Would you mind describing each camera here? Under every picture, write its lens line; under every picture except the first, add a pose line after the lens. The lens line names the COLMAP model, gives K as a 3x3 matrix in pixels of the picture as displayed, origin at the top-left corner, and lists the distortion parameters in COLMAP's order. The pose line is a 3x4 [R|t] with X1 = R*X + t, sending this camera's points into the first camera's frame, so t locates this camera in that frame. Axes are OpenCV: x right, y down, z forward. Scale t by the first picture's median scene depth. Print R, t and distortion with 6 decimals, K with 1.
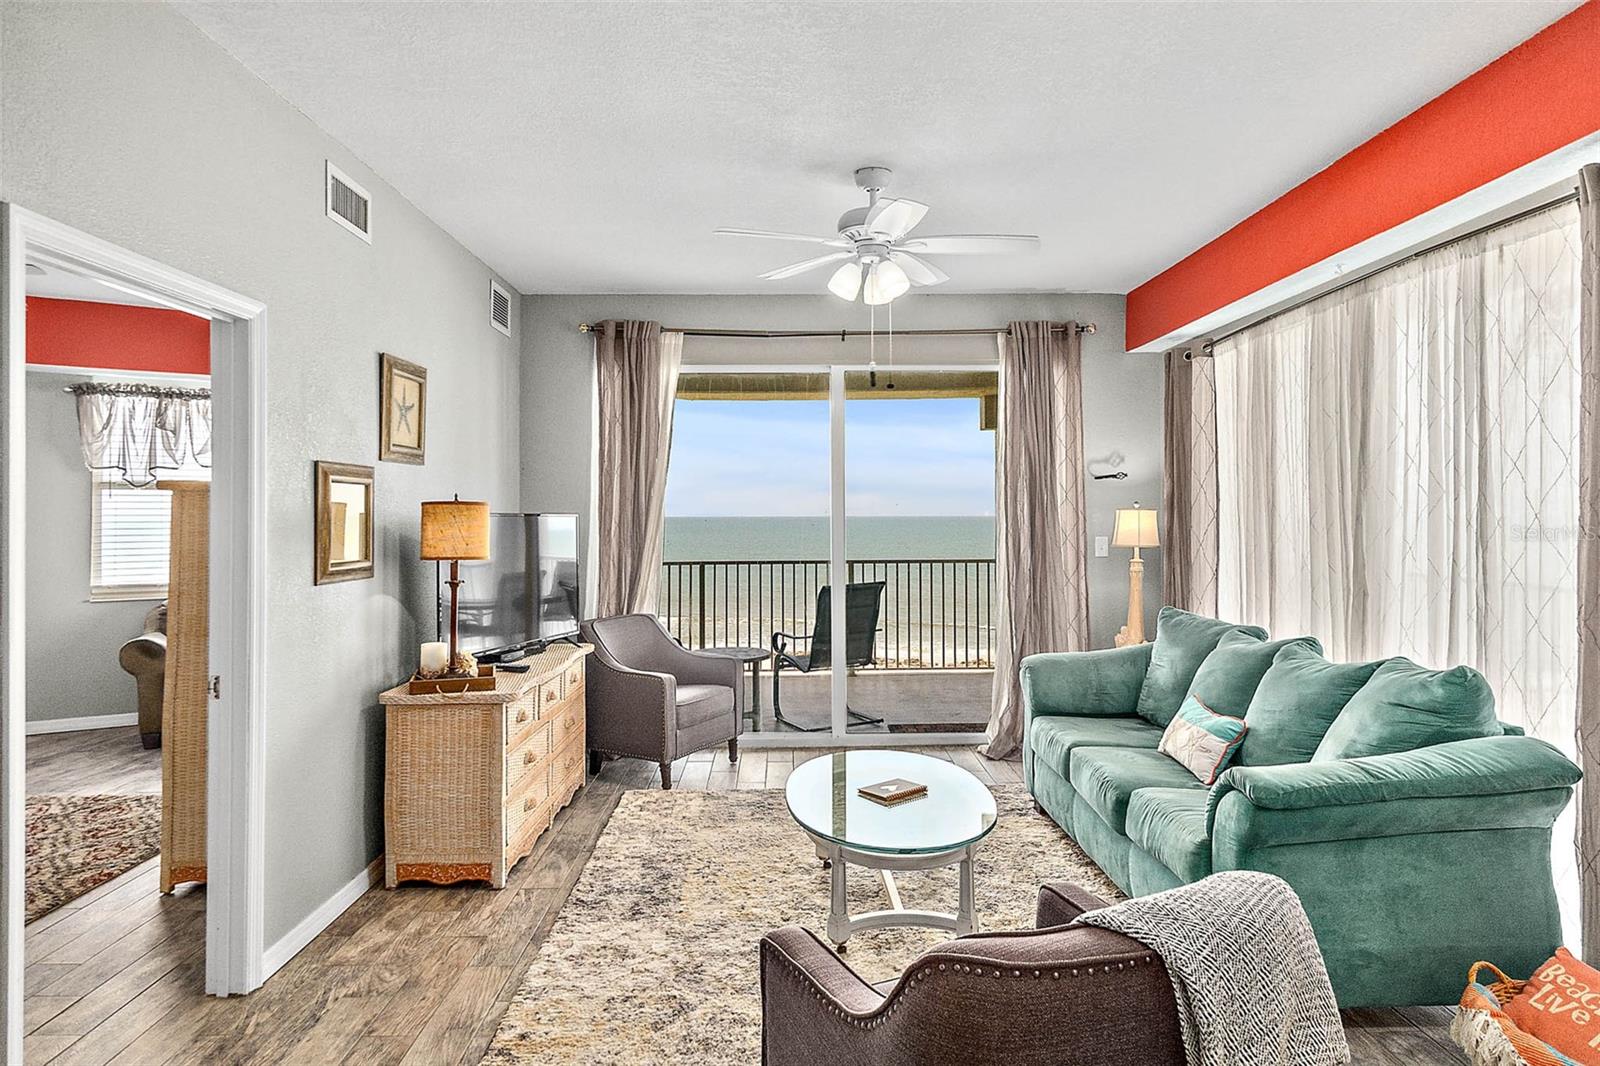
lens RADIAL K [[917.9, 0, 801.0], [0, 917.9, 510.6], [0, 0, 1]] dist [-0.000096, -0.000929]
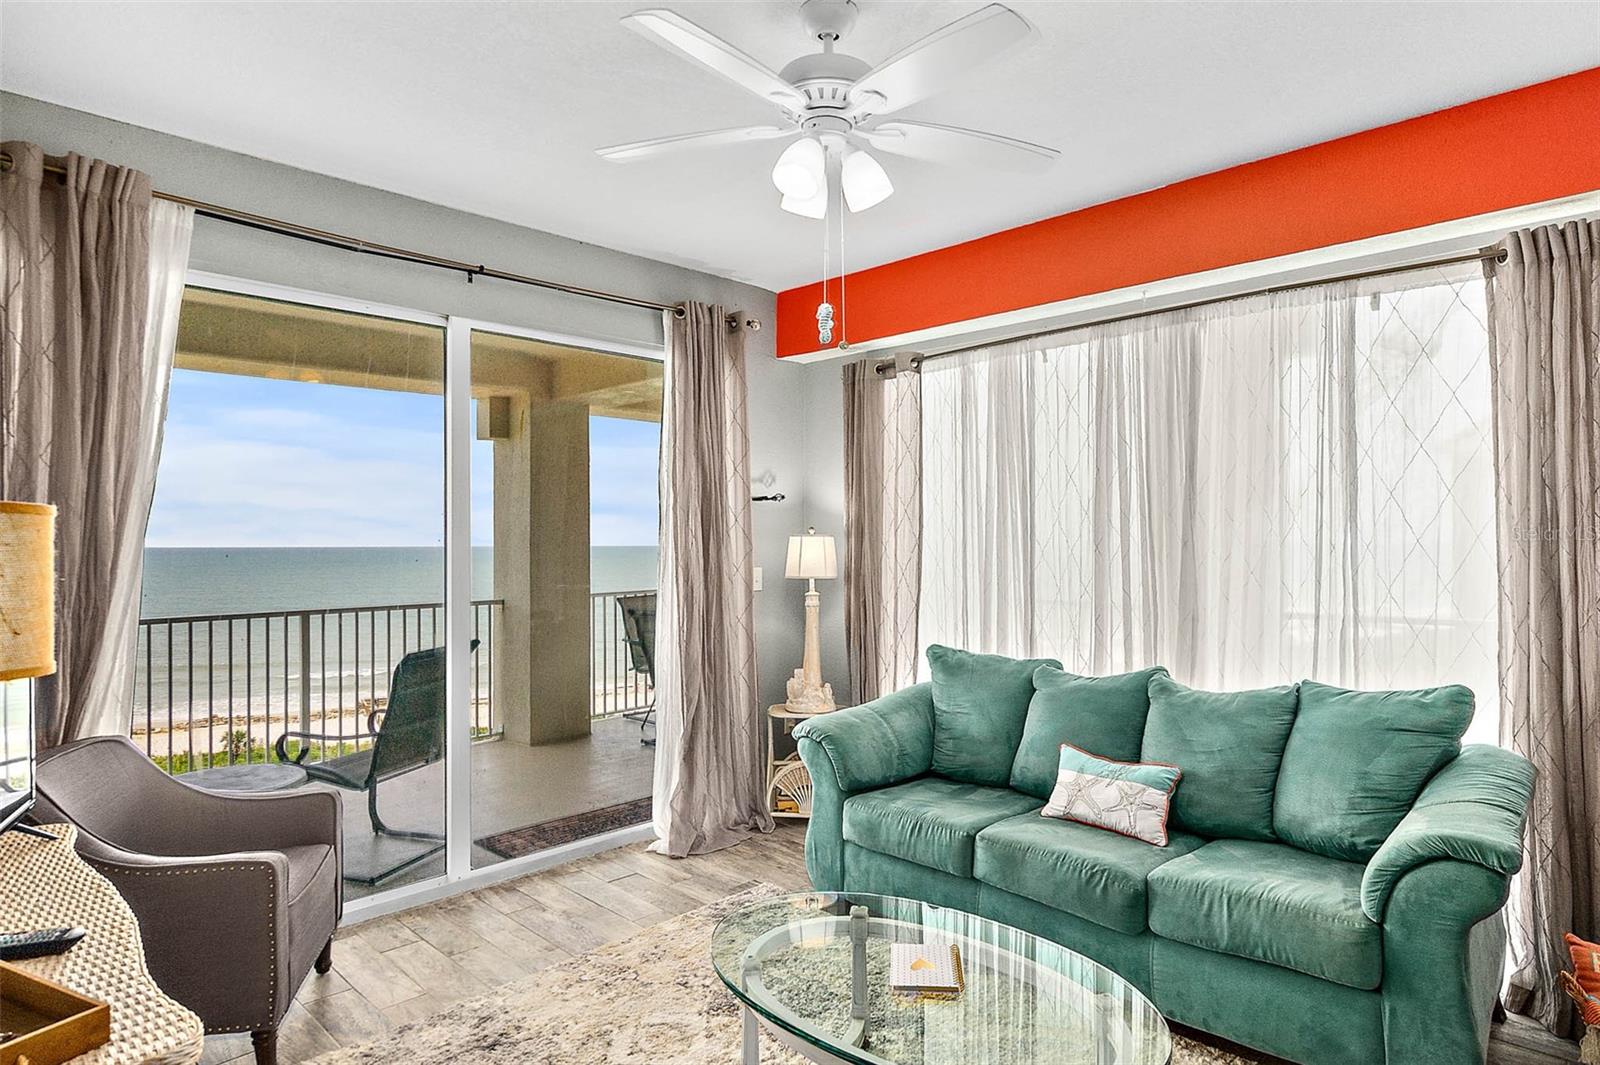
lens RADIAL K [[917.9, 0, 792.6], [0, 917.9, 537.3], [0, 0, 1]] dist [-0.000096, -0.000929]
pose [[0.715654, 0.002001, 0.698452, -0.345900], [0.000717, 0.999993, -0.003599, 0.003605], [-0.698454, 0.003076, 0.715648, 0.494481]]
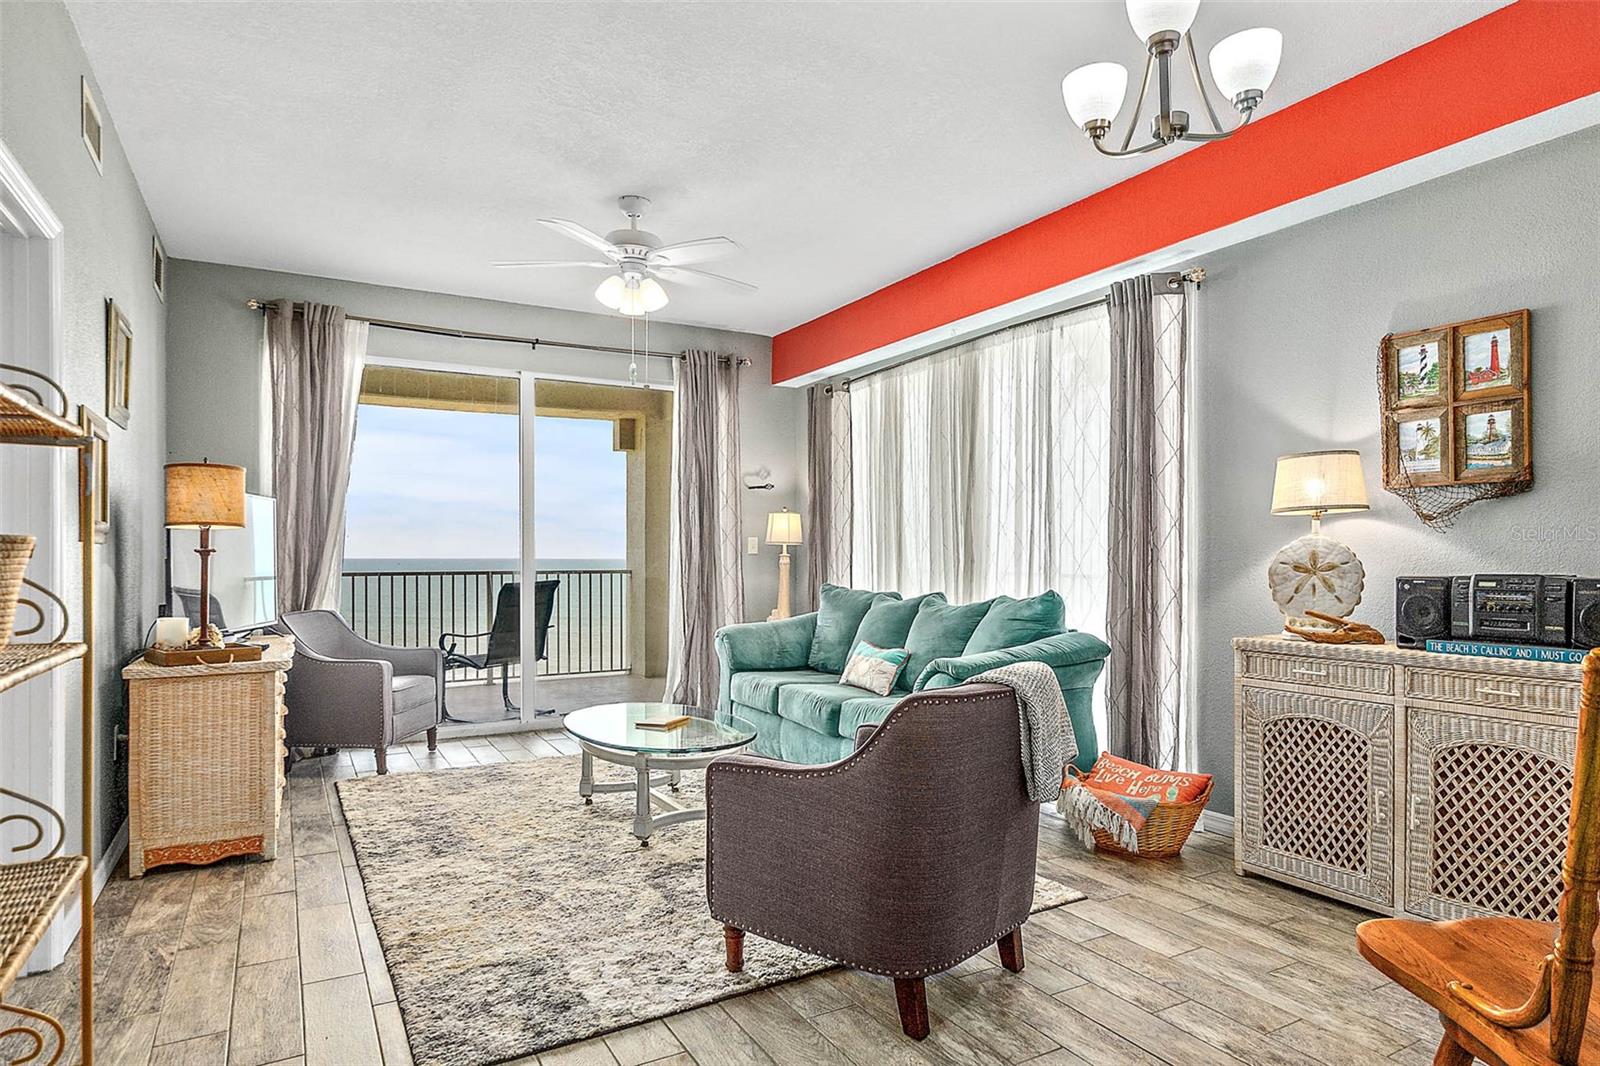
lens RADIAL K [[917.9, 0, 801.5], [0, 917.9, 565.4], [0, 0, 1]] dist [-0.000096, -0.000929]
pose [[0.879727, -0.000285, 0.475479, -0.256286], [-0.005567, 0.999925, 0.010899, 0.071064], [-0.475447, -0.012235, 0.879659, -0.115349]]
